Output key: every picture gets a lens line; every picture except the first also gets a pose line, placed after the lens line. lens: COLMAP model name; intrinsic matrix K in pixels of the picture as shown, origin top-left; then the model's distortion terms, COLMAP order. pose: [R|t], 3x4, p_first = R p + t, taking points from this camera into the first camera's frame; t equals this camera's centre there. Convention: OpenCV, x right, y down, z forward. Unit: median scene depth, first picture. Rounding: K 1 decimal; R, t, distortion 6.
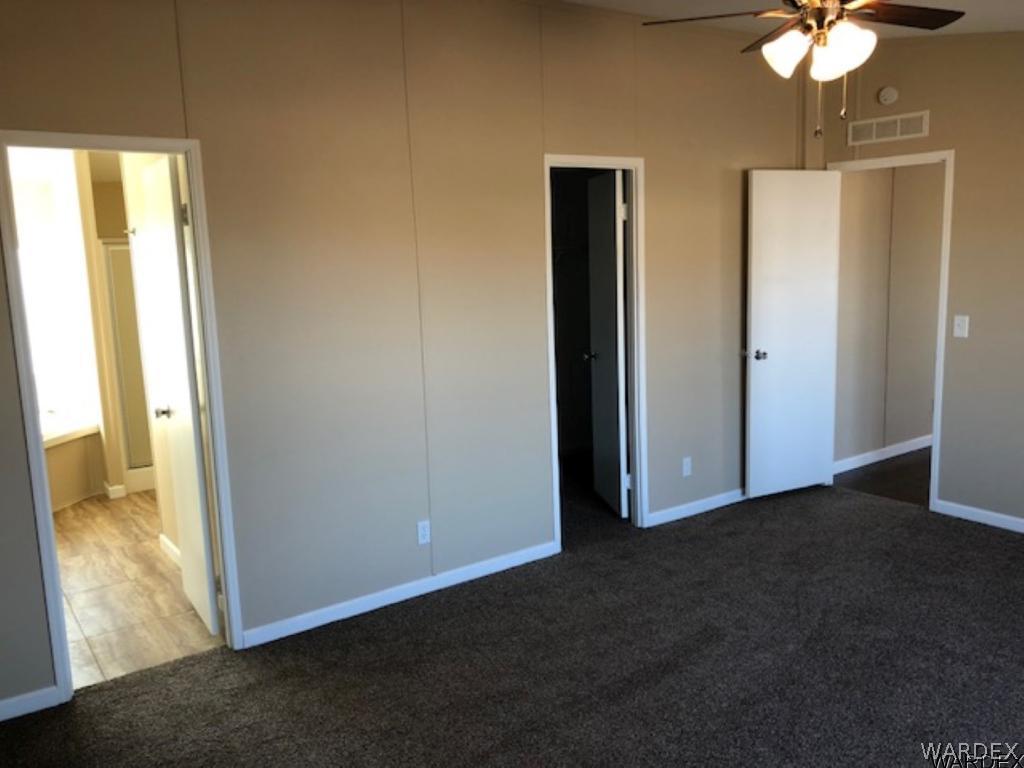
lens RADIAL K [[847.1, 0, 506.8], [0, 847.1, 377.2], [0, 0, 1]] dist [0.006794, 0.000338]
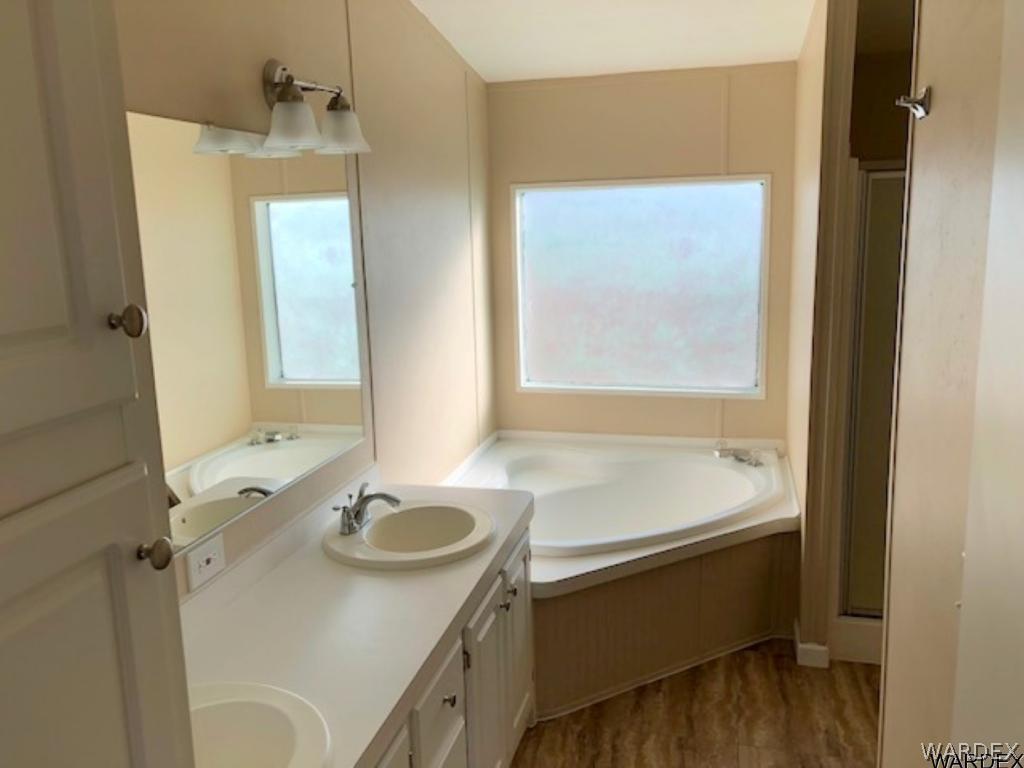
lens RADIAL K [[847.1, 0, 506.8], [0, 847.1, 377.2], [0, 0, 1]] dist [0.006794, 0.000338]
pose [[0.656227, 0.150276, -0.739448, -0.231208], [-0.108601, 0.988575, 0.104527, -0.067881], [0.746707, 0.011711, 0.665050, 0.530742]]
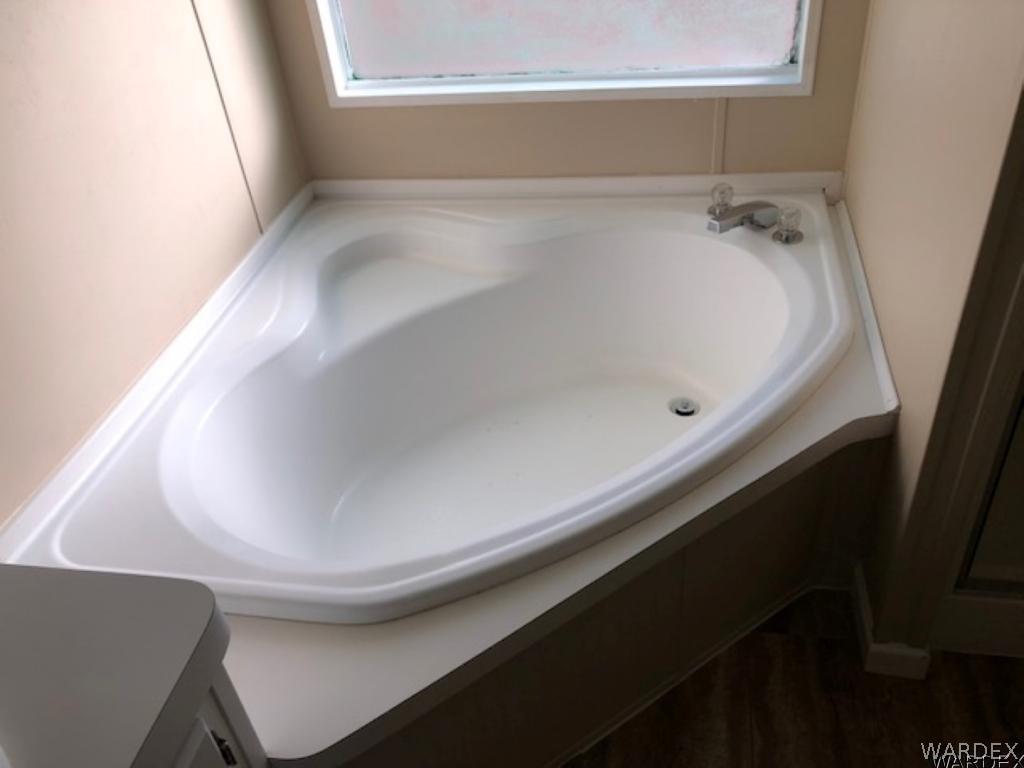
lens RADIAL K [[866.4, 0, 508.8], [0, 866.4, 374.8], [0, 0, 1]] dist [0.044614, -0.001291]
pose [[0.705016, 0.392220, -0.590861, -0.429339], [-0.039088, 0.853371, 0.519837, -0.084037], [0.708114, -0.343398, 0.616971, 0.796120]]
